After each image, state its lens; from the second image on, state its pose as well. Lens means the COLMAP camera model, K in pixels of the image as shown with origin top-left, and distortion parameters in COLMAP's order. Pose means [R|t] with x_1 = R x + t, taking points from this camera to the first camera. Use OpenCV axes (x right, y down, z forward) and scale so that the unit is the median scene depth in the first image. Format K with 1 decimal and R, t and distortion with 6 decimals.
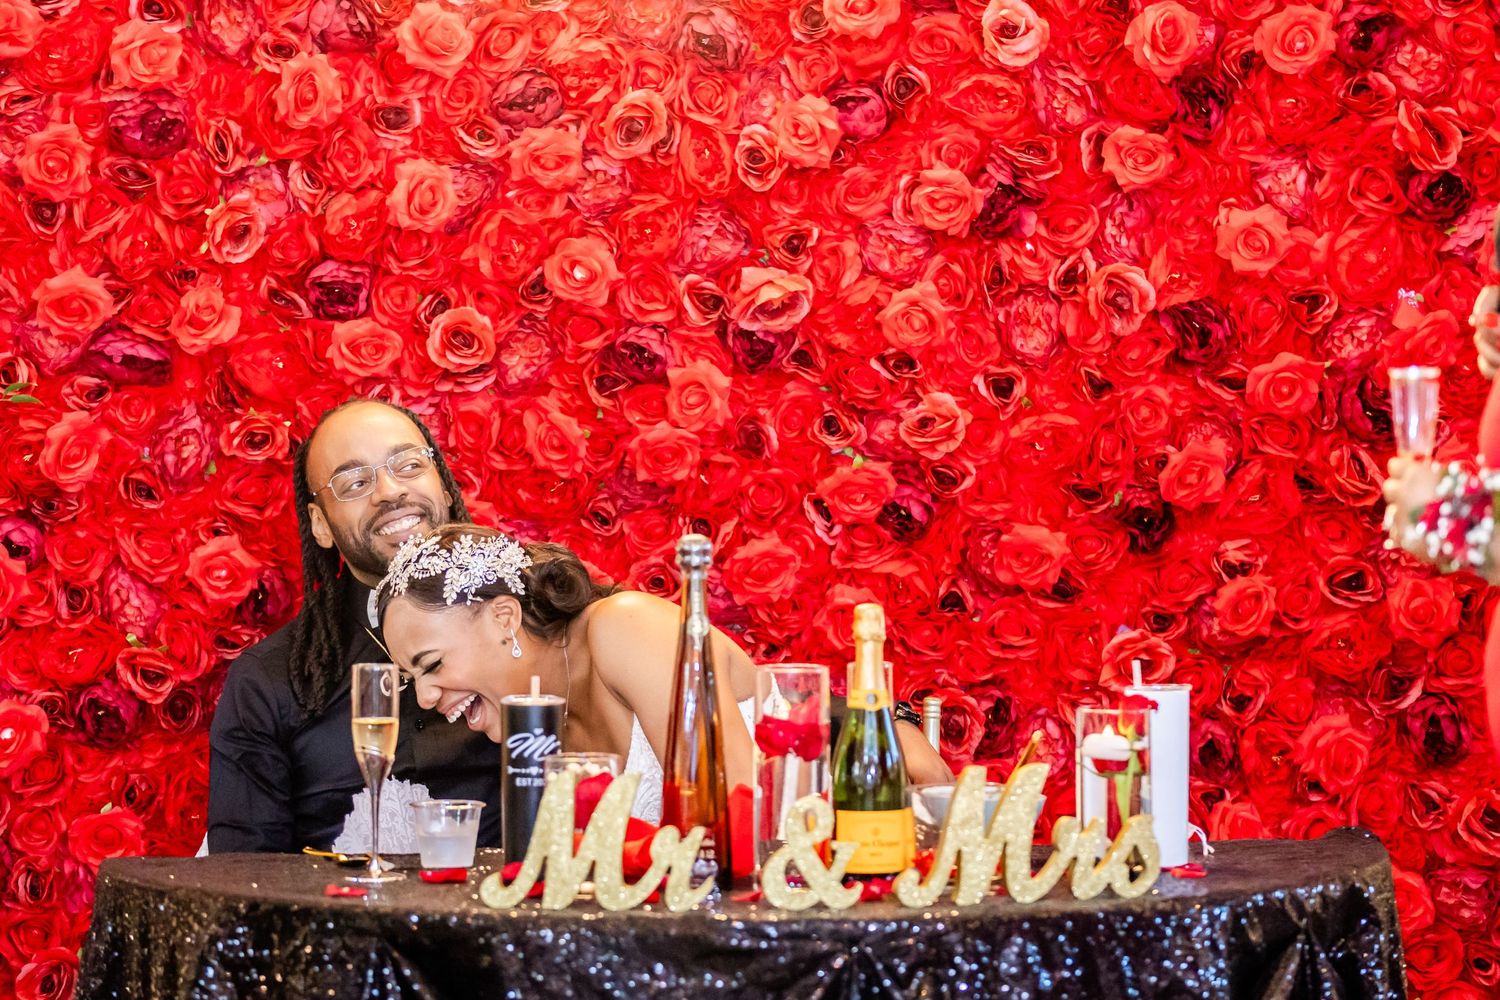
lens RADIAL K [[6928.4, 0, 814.0], [0, 6928.4, 448.0], [0, 0, 1]] dist [0.082734, 0.000000]
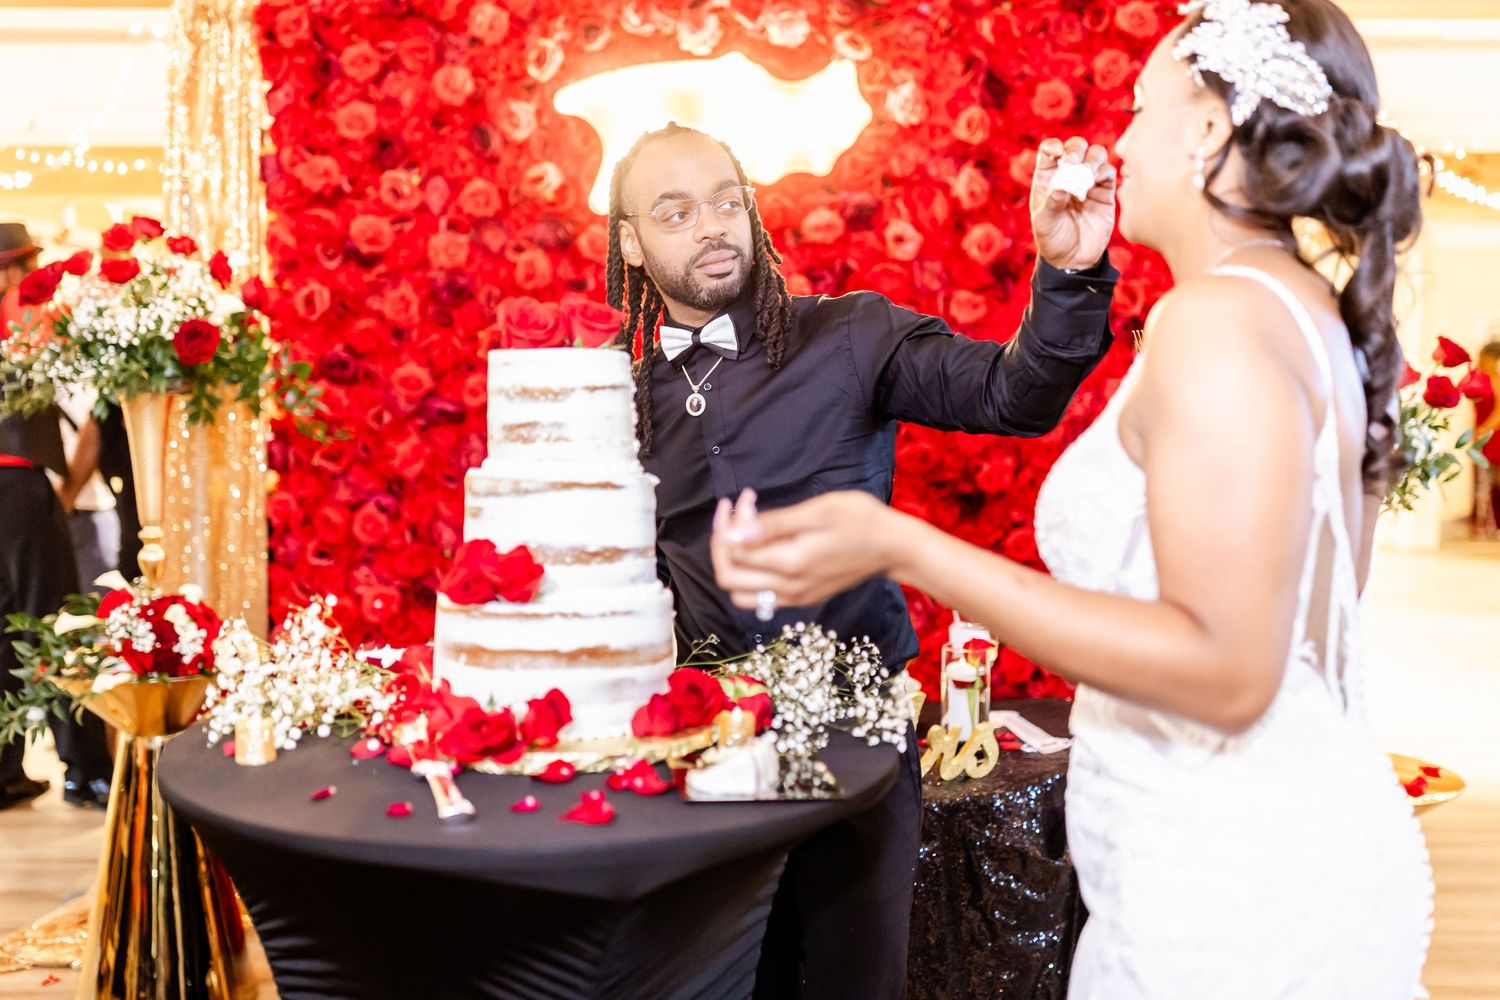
lens RADIAL K [[1583.6, 0, 729.2], [0, 1583.6, 464.8], [0, 0, 1]] dist [0.009166, 0.000000]
pose [[0.997242, 0.011441, -0.073338, 0.013616], [-0.008568, 0.999188, 0.039374, -0.015844], [0.073729, -0.038637, 0.996530, 0.566876]]
